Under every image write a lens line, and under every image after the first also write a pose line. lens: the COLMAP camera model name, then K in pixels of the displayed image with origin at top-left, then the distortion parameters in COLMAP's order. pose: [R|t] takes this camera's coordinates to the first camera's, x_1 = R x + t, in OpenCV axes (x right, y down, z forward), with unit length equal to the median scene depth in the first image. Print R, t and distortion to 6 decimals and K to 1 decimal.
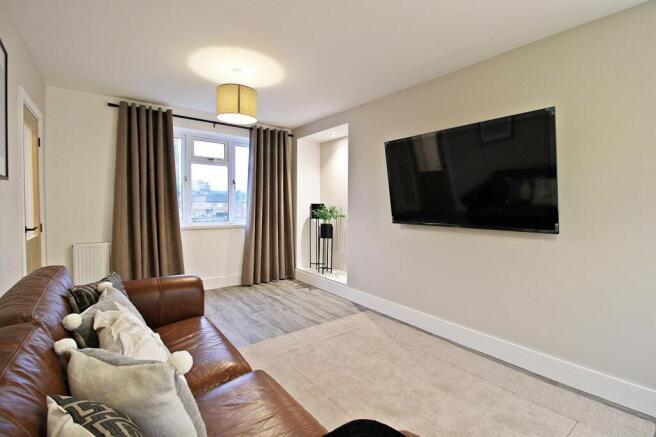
lens RADIAL K [[324.9, 0, 331.6], [0, 324.9, 217.4], [0, 0, 1]] dist [-0.011668, -0.002921]
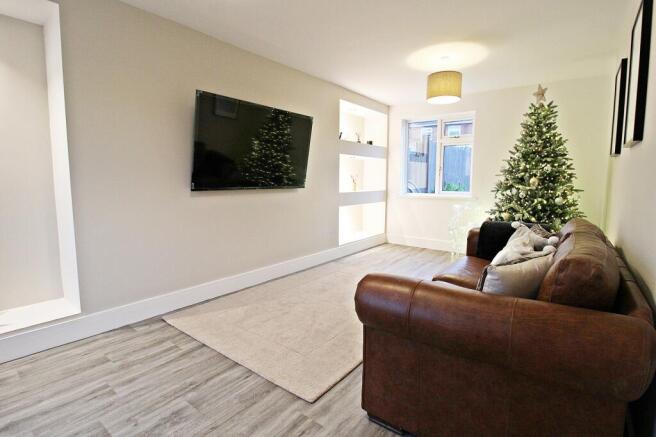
lens RADIAL K [[324.9, 0, 326.9], [0, 324.9, 221.9], [0, 0, 1]] dist [-0.011668, -0.002921]
pose [[-0.276953, -0.134098, 0.951480, -0.675471], [0.040340, 0.987718, 0.150947, -0.018817], [-0.960036, 0.080188, -0.268142, 0.850661]]
